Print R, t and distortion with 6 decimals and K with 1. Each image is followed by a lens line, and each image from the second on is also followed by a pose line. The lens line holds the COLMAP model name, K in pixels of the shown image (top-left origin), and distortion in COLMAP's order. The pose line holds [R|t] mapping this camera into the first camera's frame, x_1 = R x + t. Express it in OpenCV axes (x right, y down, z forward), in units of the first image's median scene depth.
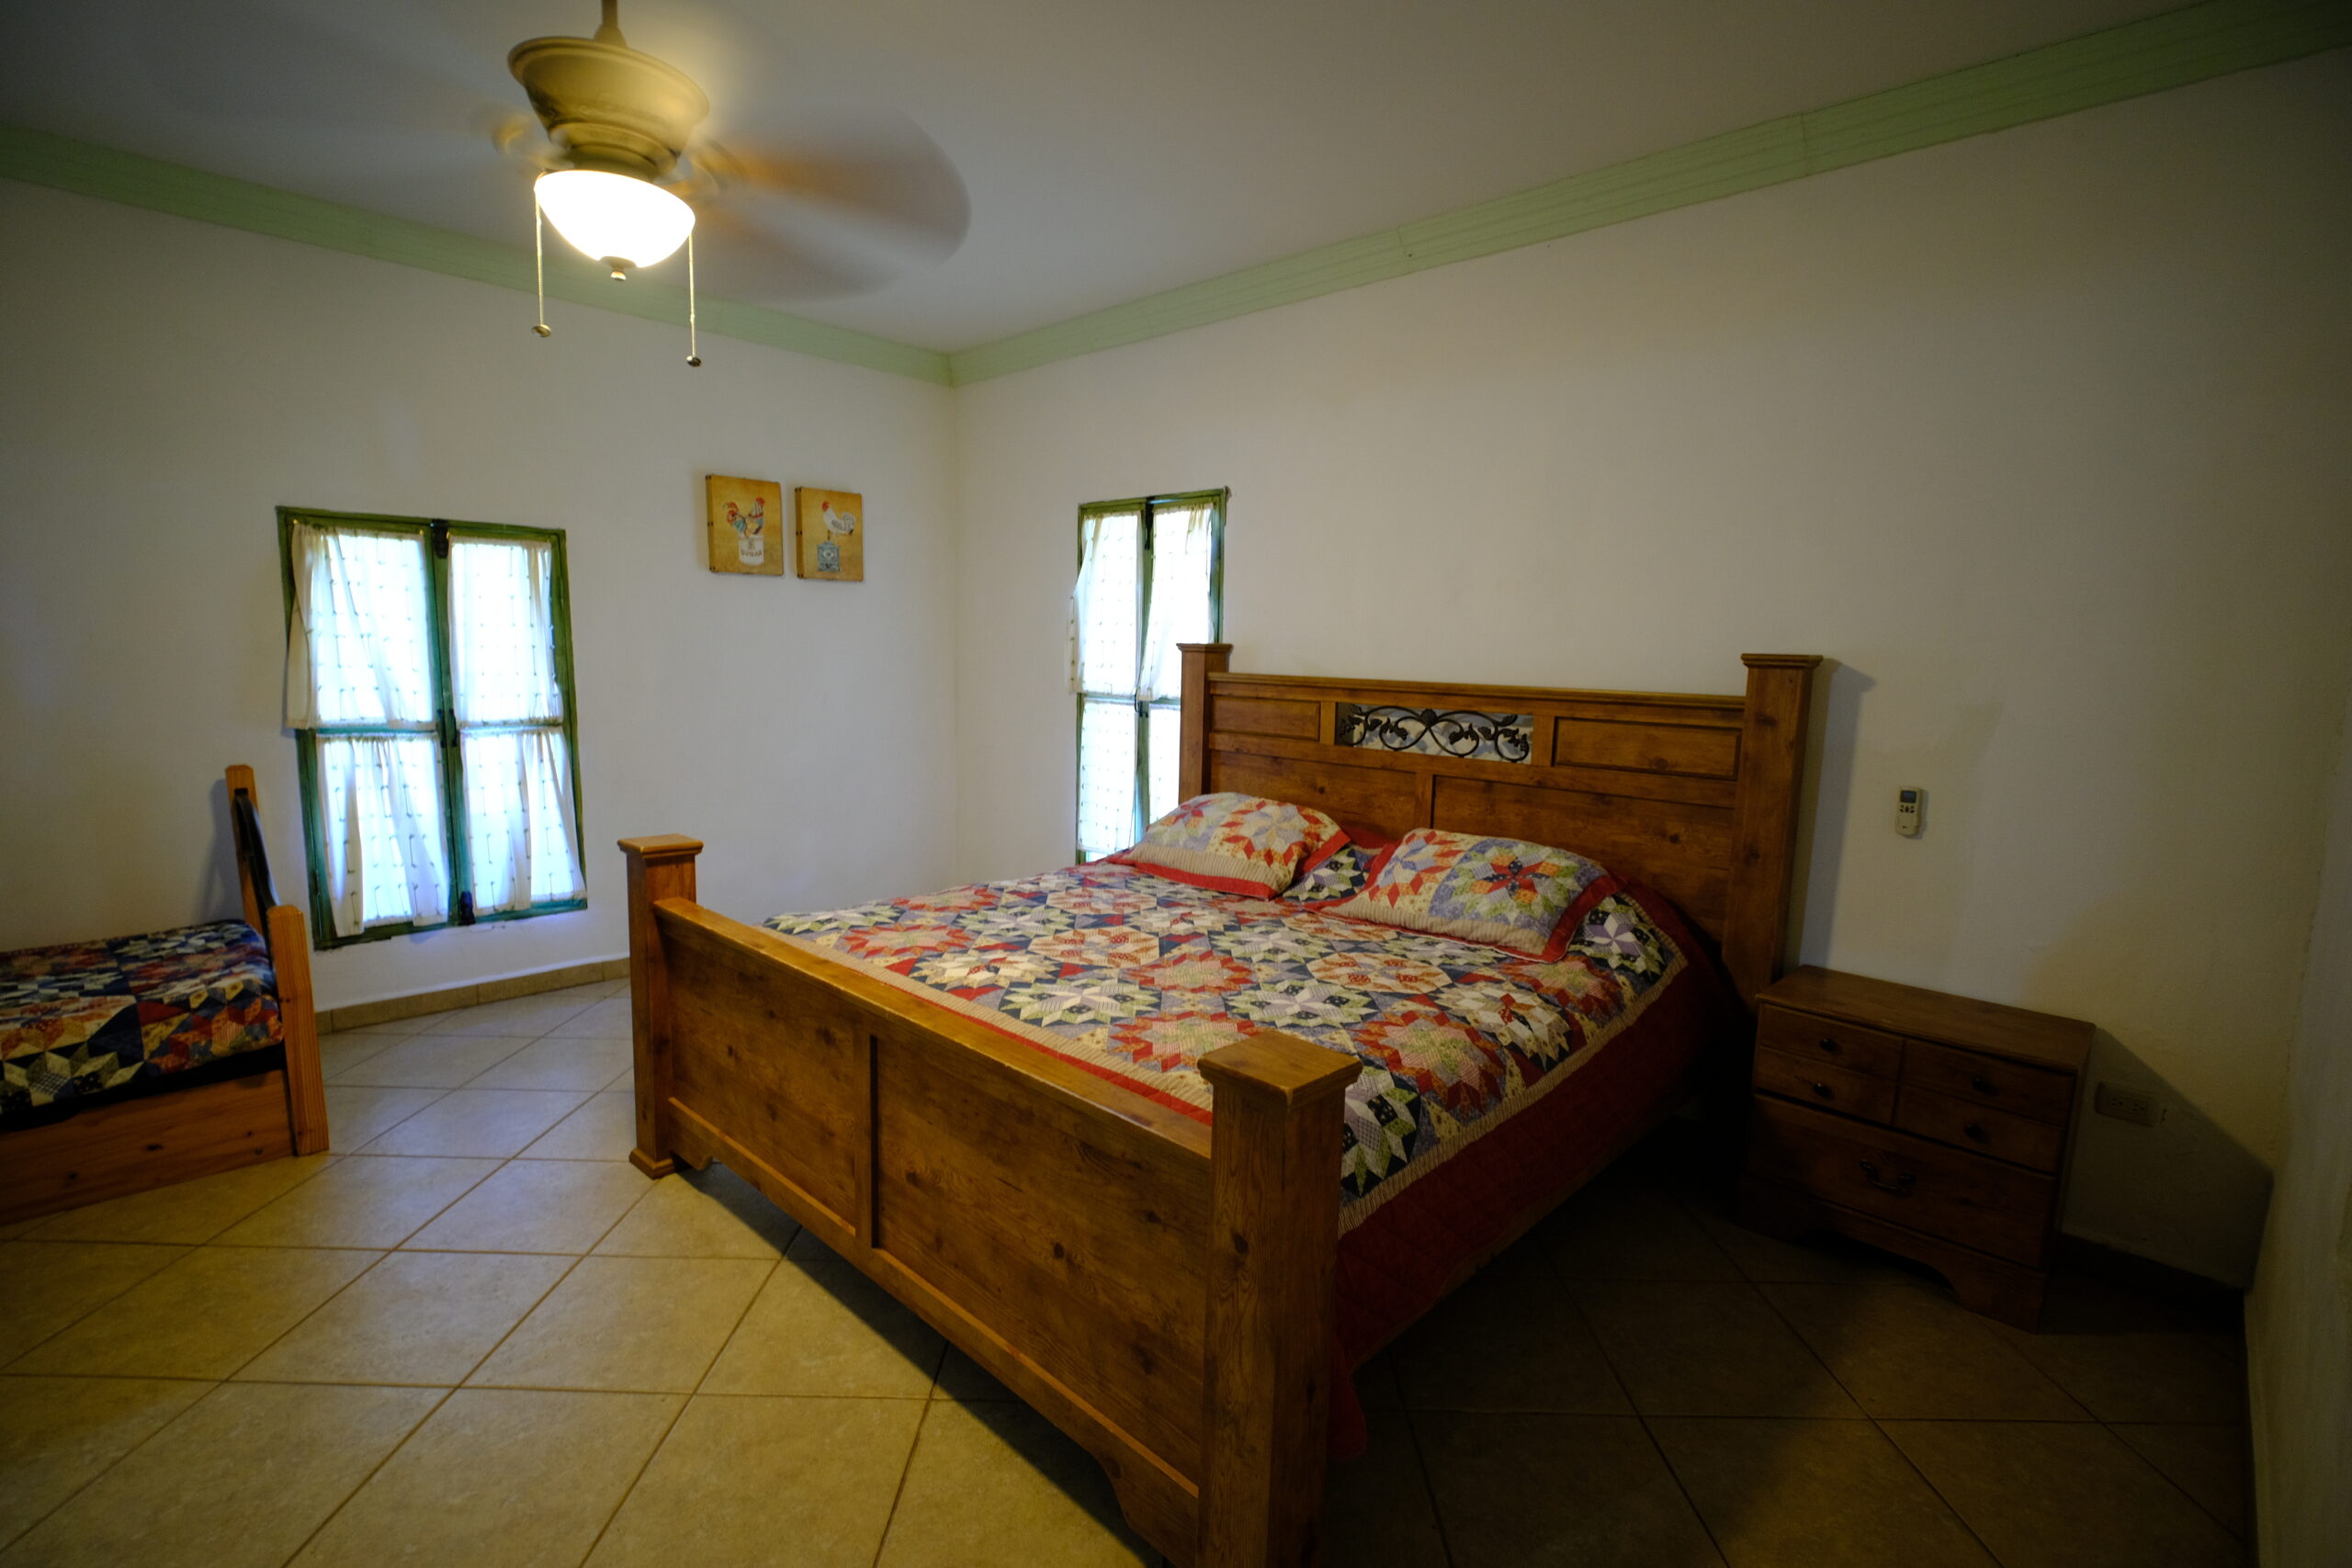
lens RADIAL K [[1075.9, 0, 1176.0], [0, 1075.9, 784.0], [0, 0, 1]] dist [0.000328, -0.006576]
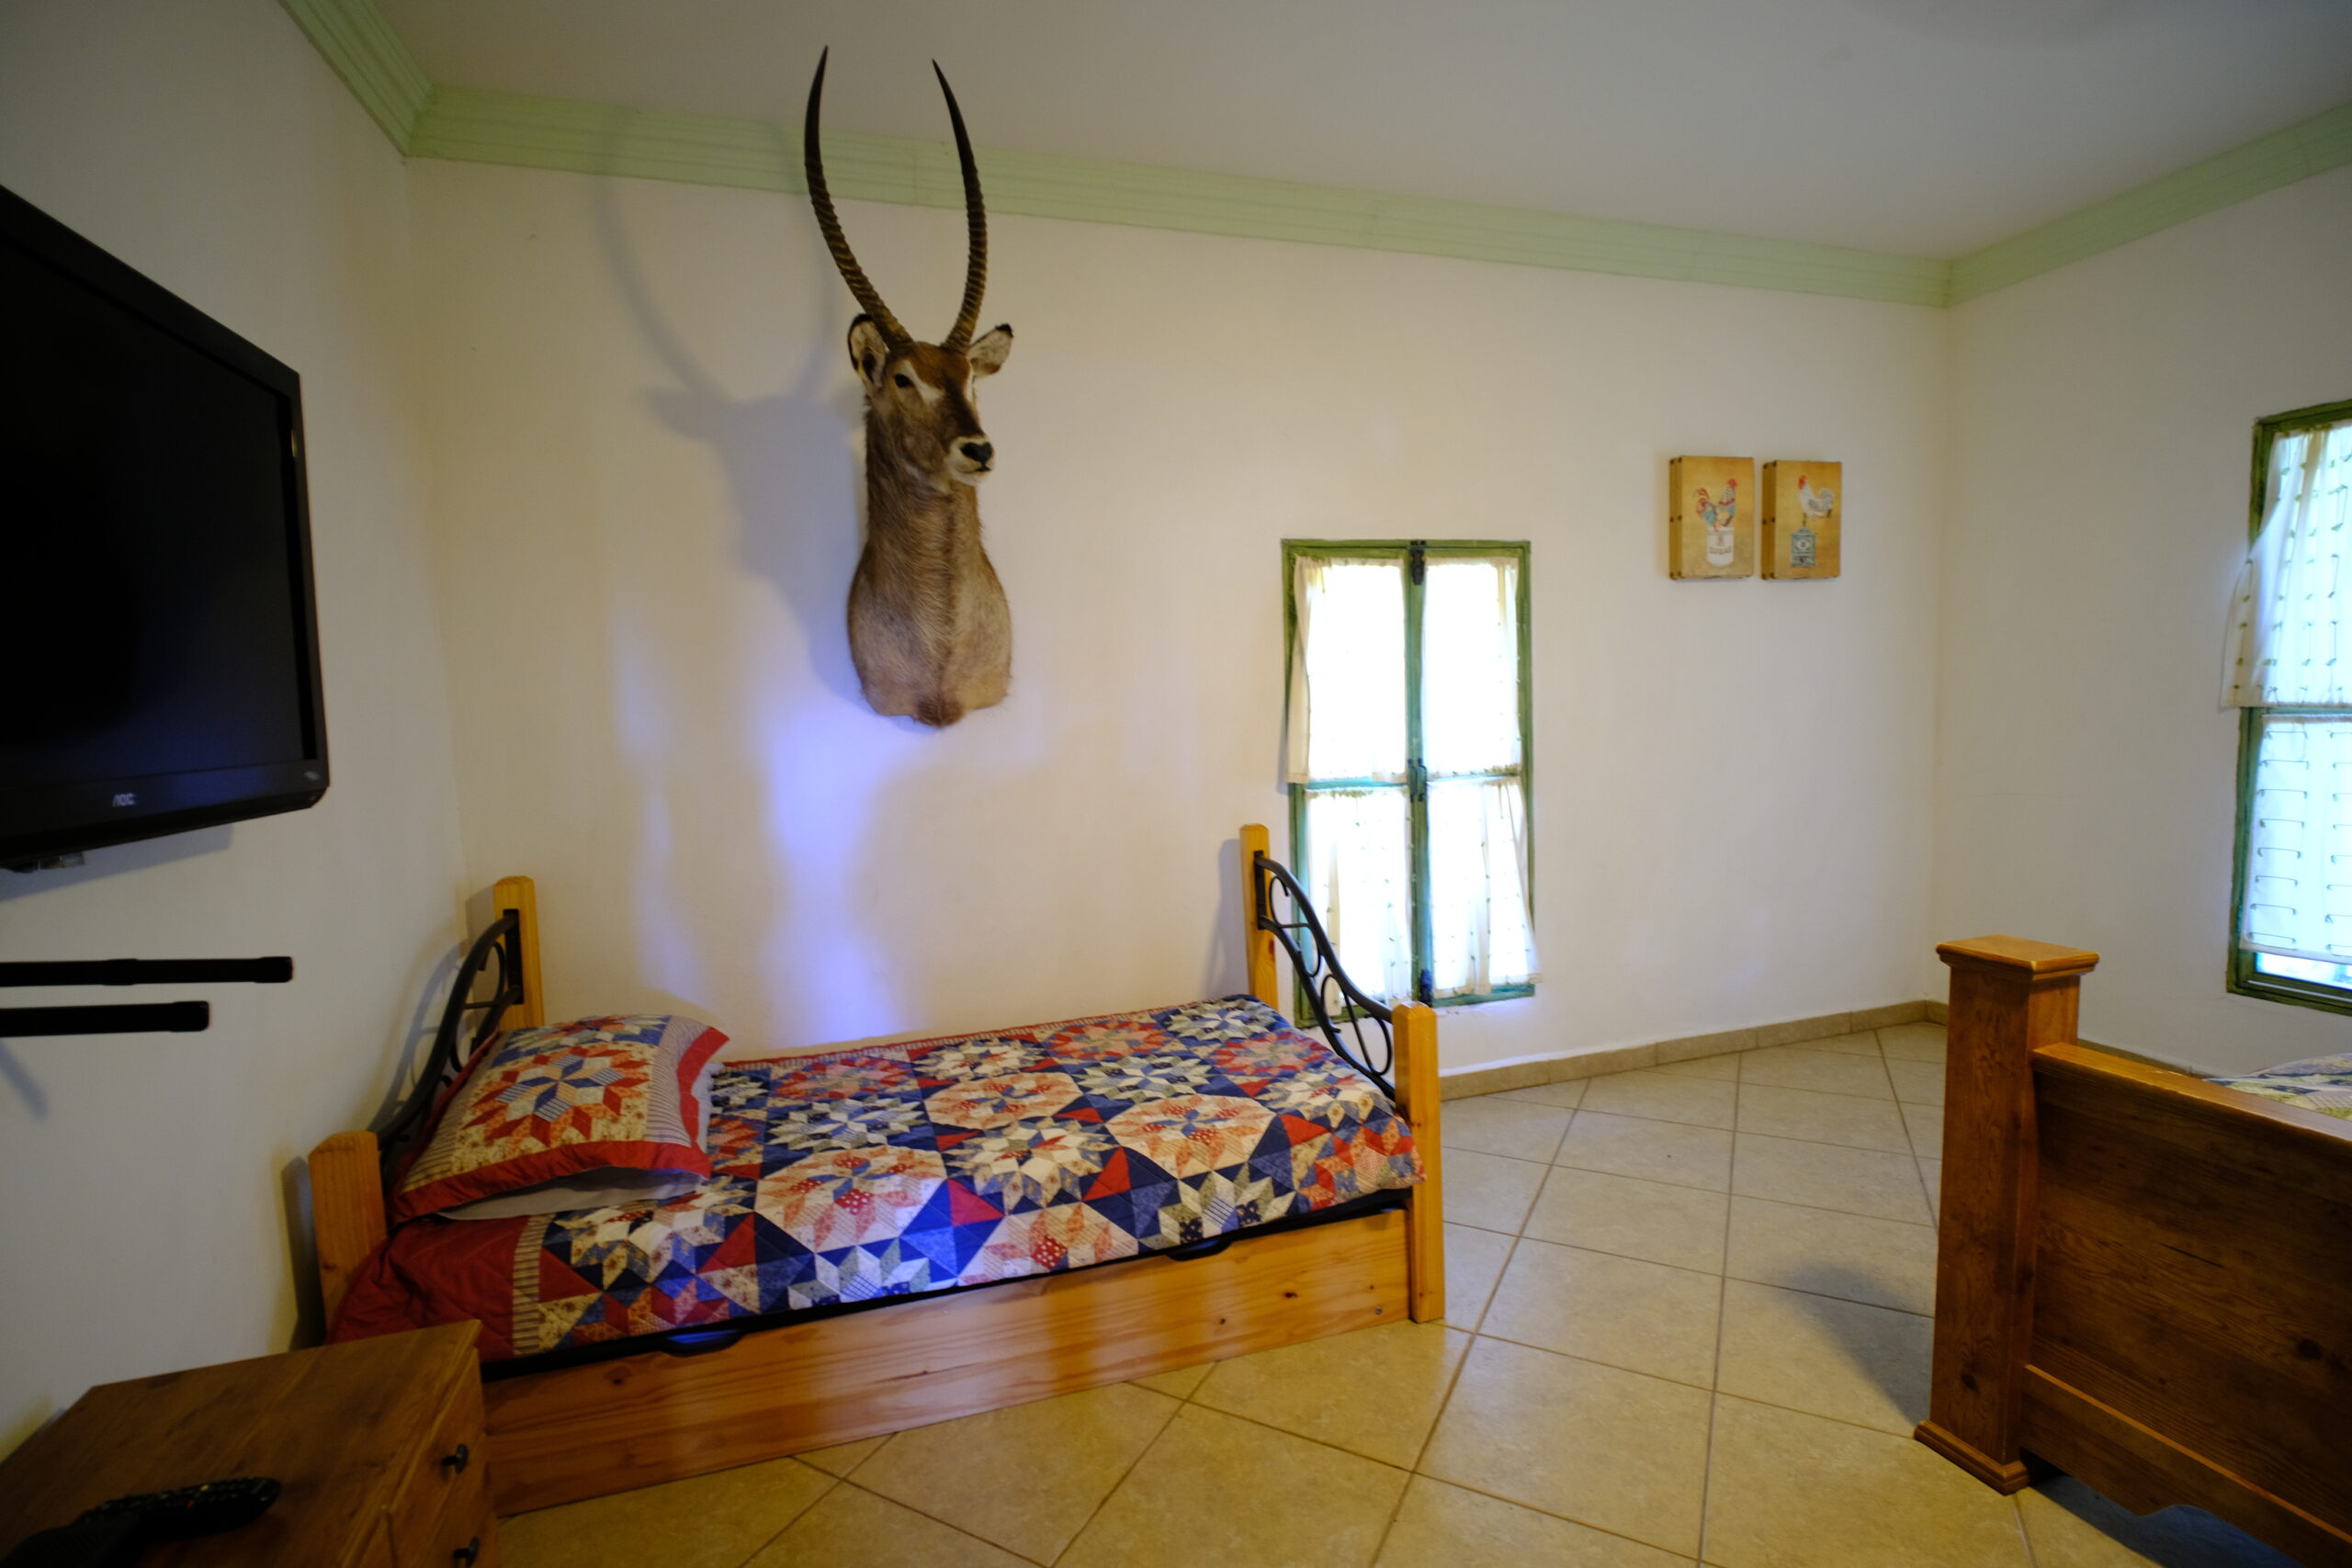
lens RADIAL K [[1075.9, 0, 1176.0], [0, 1075.9, 784.0], [0, 0, 1]] dist [0.000328, -0.006576]
pose [[0.874513, -0.017864, -0.484674, -0.456755], [-0.003981, 0.999023, -0.044006, -0.010499], [0.484987, 0.040413, 0.873587, 0.161256]]
